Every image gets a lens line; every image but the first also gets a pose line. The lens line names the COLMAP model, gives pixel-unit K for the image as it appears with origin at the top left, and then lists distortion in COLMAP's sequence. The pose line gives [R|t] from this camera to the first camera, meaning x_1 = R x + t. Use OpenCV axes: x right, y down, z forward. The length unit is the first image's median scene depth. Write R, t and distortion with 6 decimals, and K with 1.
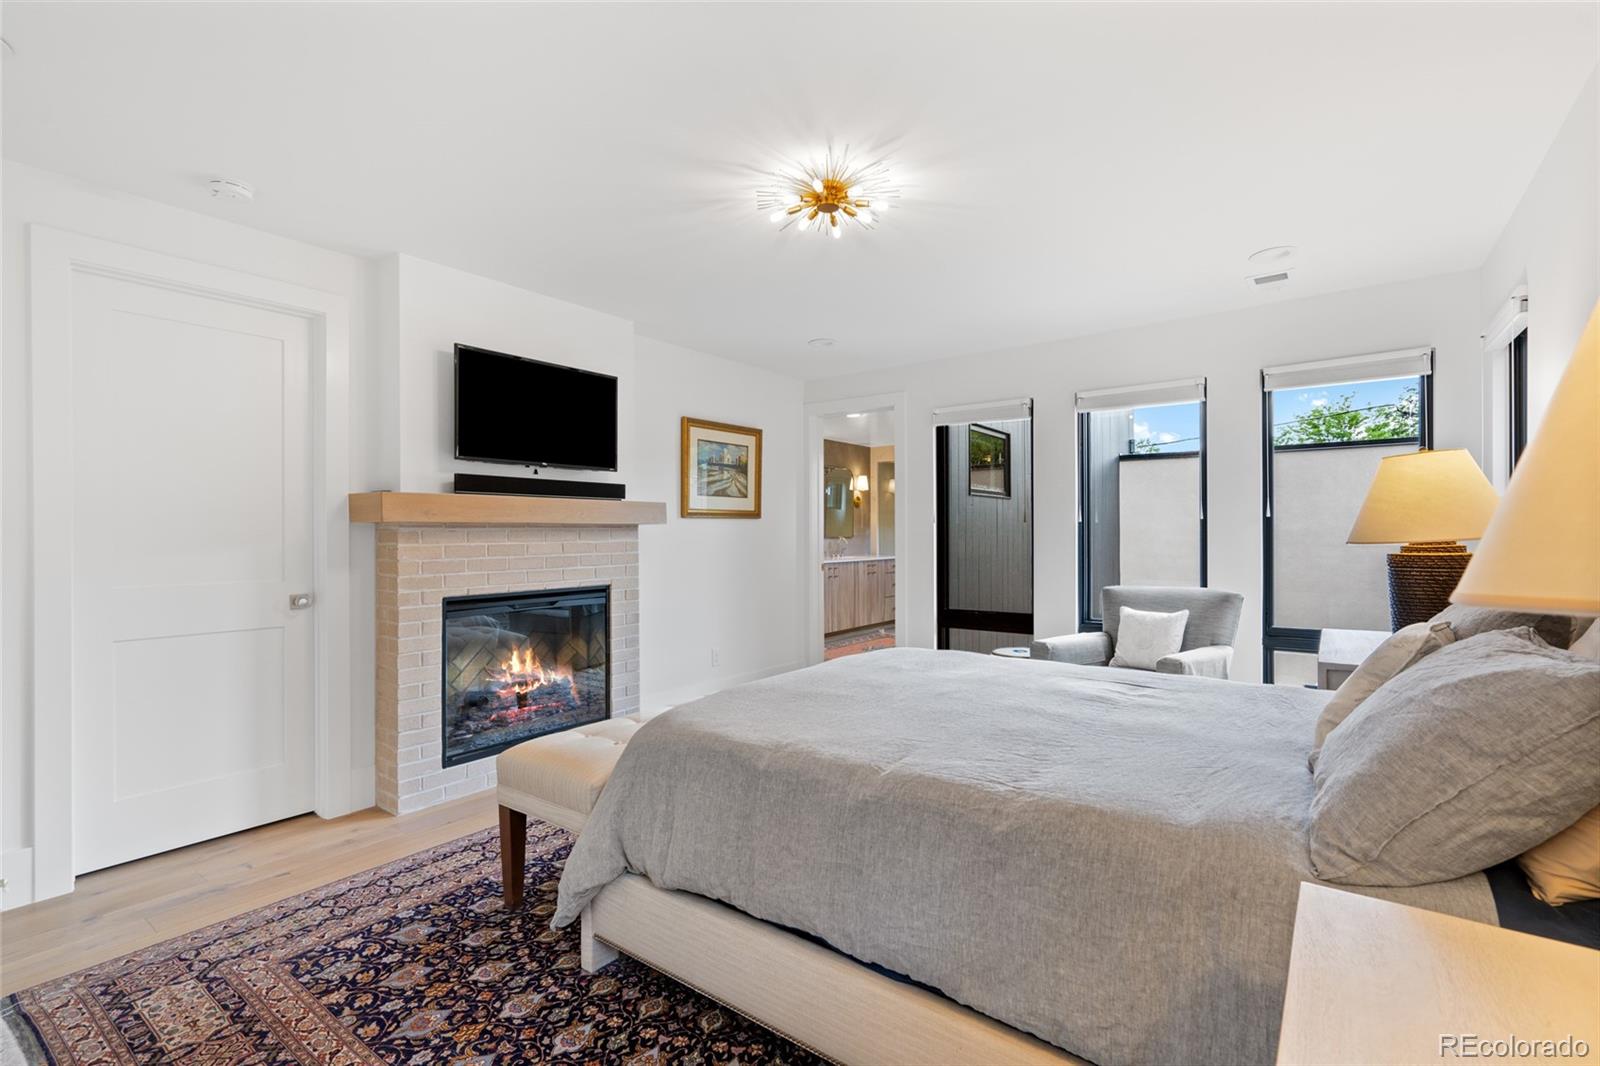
lens RADIAL K [[730.2, 0, 796.9], [0, 730.2, 532.8], [0, 0, 1]] dist [-0.002282, 0.000458]
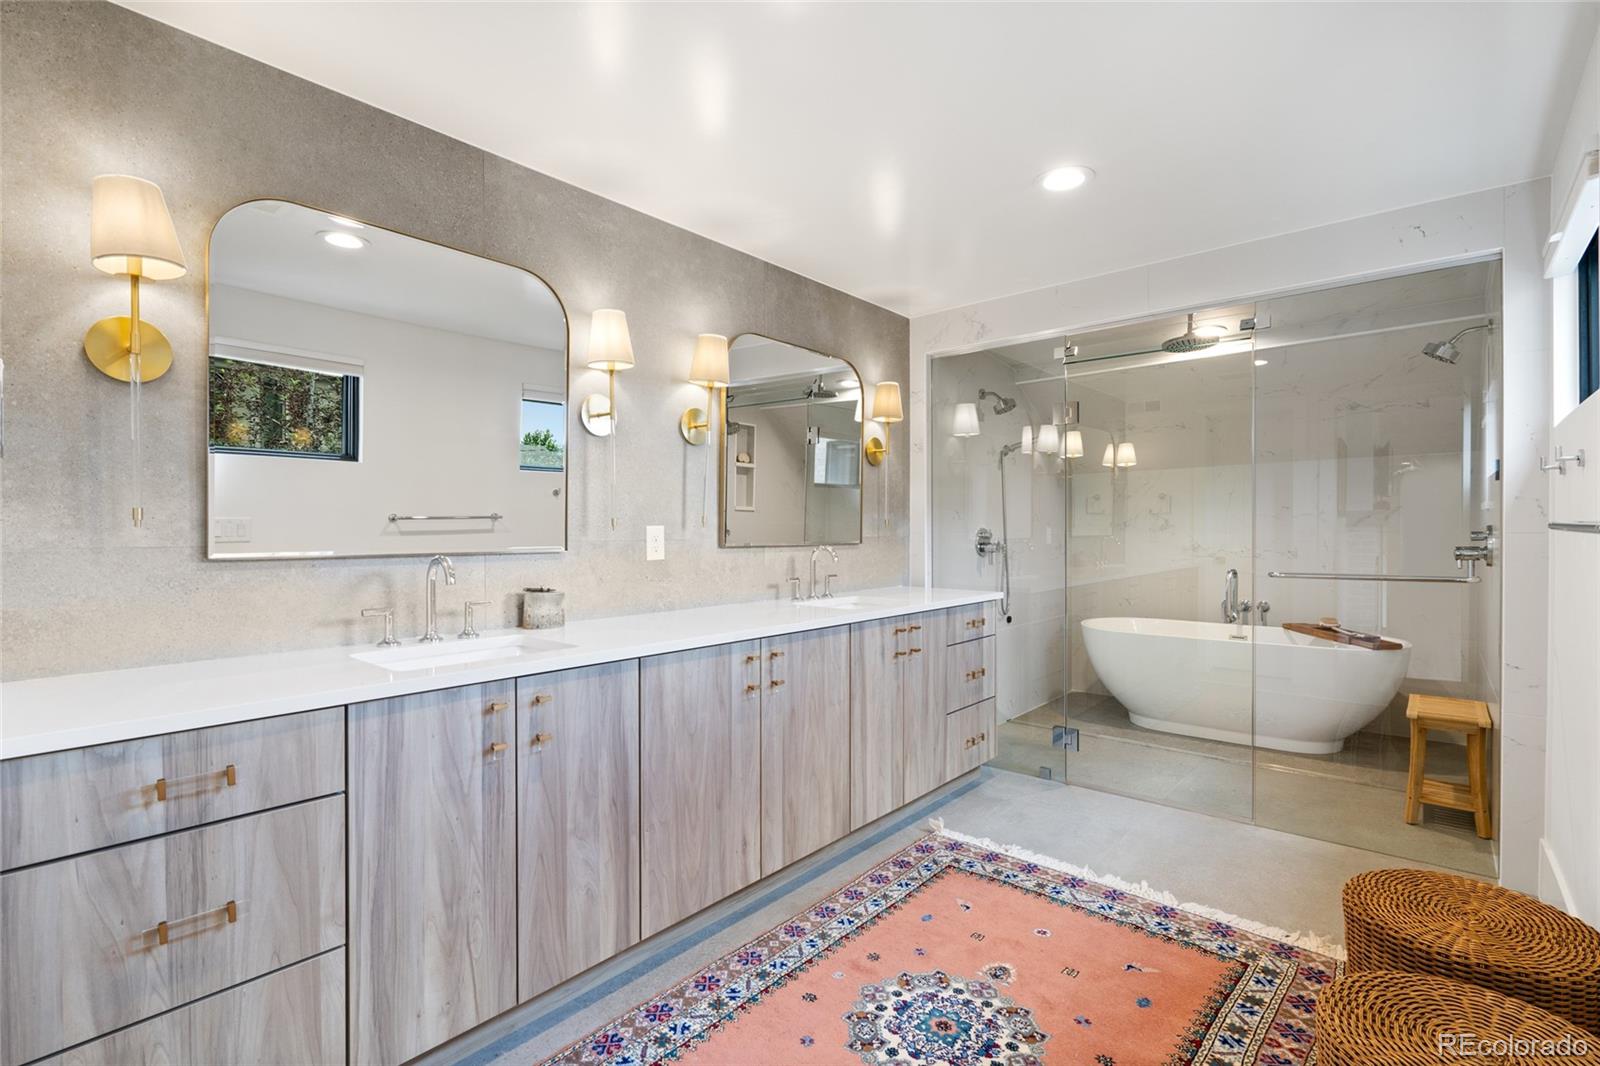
lens RADIAL K [[730.2, 0, 802.9], [0, 730.2, 531.7], [0, 0, 1]] dist [-0.002282, 0.000458]
pose [[0.997837, -0.000561, -0.065731, 0.071296], [0.000847, 0.999990, 0.004322, -0.001288], [0.065728, -0.004368, 0.997828, 0.618137]]
